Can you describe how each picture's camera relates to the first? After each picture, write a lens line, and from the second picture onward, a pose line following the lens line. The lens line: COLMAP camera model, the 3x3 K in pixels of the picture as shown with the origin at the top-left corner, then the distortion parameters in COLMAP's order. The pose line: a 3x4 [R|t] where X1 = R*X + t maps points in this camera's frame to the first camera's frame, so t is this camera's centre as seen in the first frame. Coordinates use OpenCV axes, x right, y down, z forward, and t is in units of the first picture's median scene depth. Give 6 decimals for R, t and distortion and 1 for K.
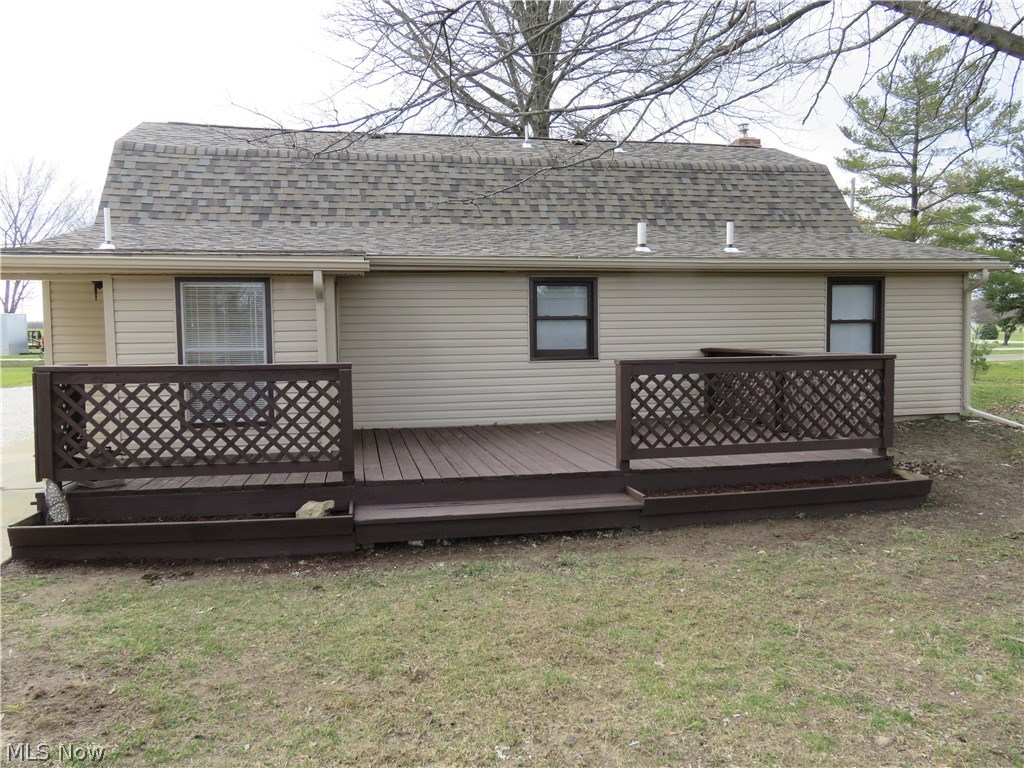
lens RADIAL K [[757.2, 0, 507.7], [0, 757.2, 384.9], [0, 0, 1]] dist [-0.007113, -0.003981]
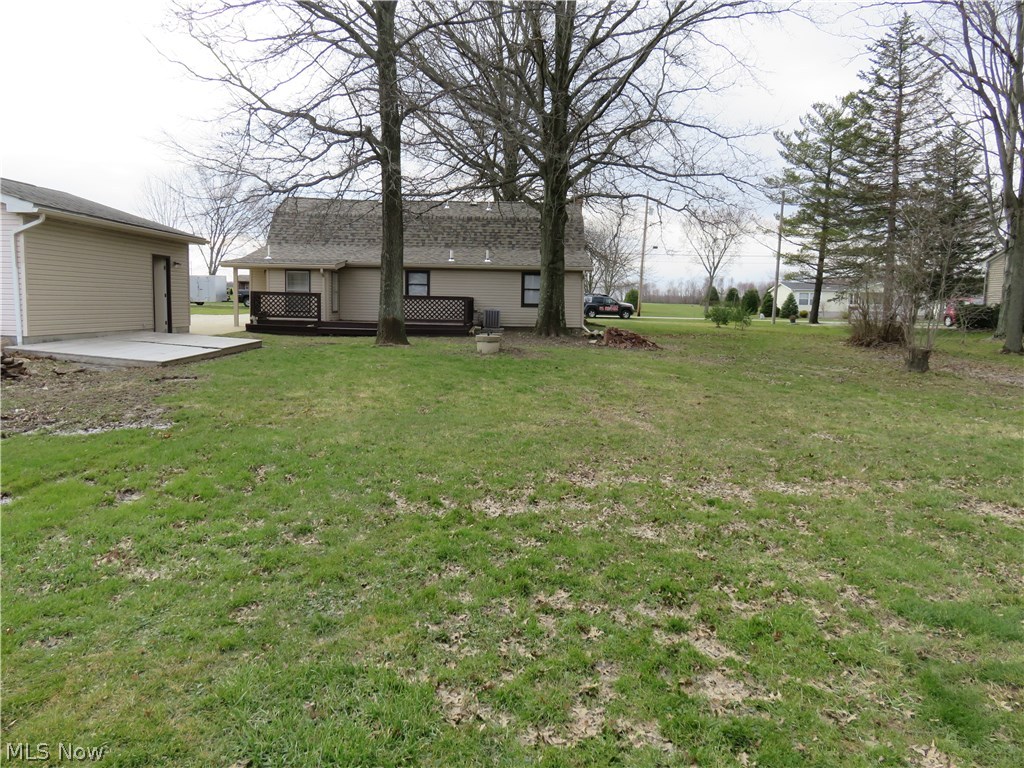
lens RADIAL K [[757.2, 0, 508.5], [0, 757.2, 384.5], [0, 0, 1]] dist [-0.007113, -0.003981]
pose [[0.980865, 0.052971, -0.187346, 0.782912], [-0.045829, 0.998055, 0.042255, 0.122156], [0.189220, -0.032860, 0.981385, -1.408353]]
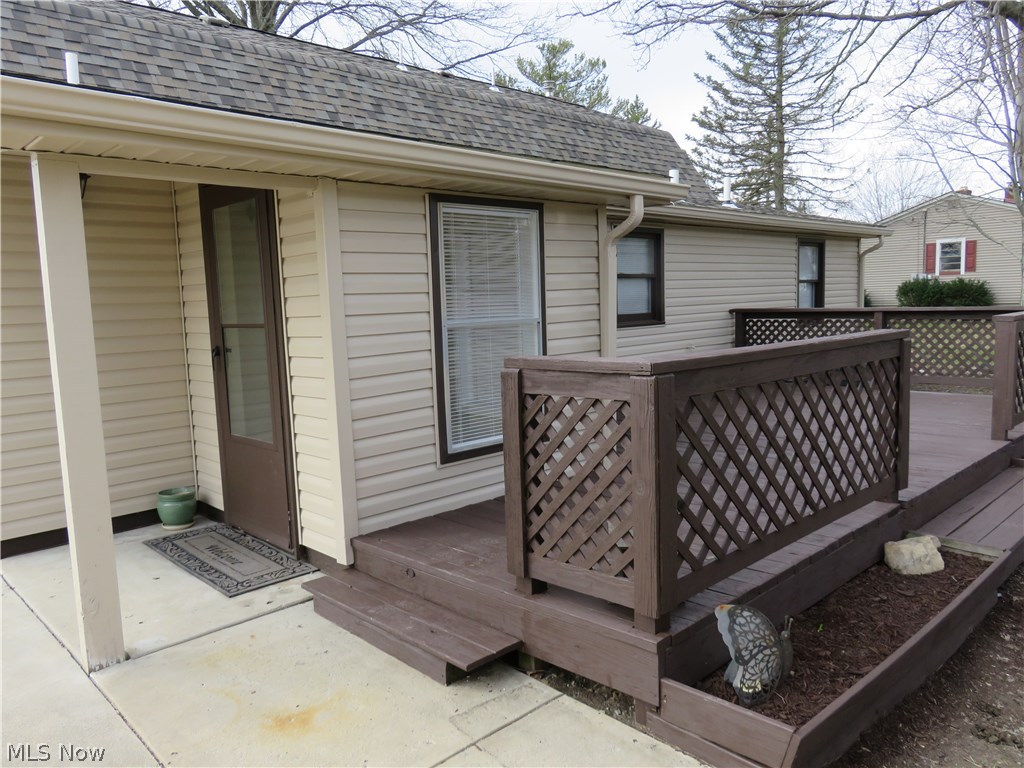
lens RADIAL K [[757.2, 0, 514.0], [0, 757.2, 382.2], [0, 0, 1]] dist [-0.007113, -0.003981]
pose [[0.838471, -0.072477, 0.540105, -0.413806], [0.053162, 0.997268, 0.051296, -0.017441], [-0.542347, -0.014297, 0.840033, 0.297167]]
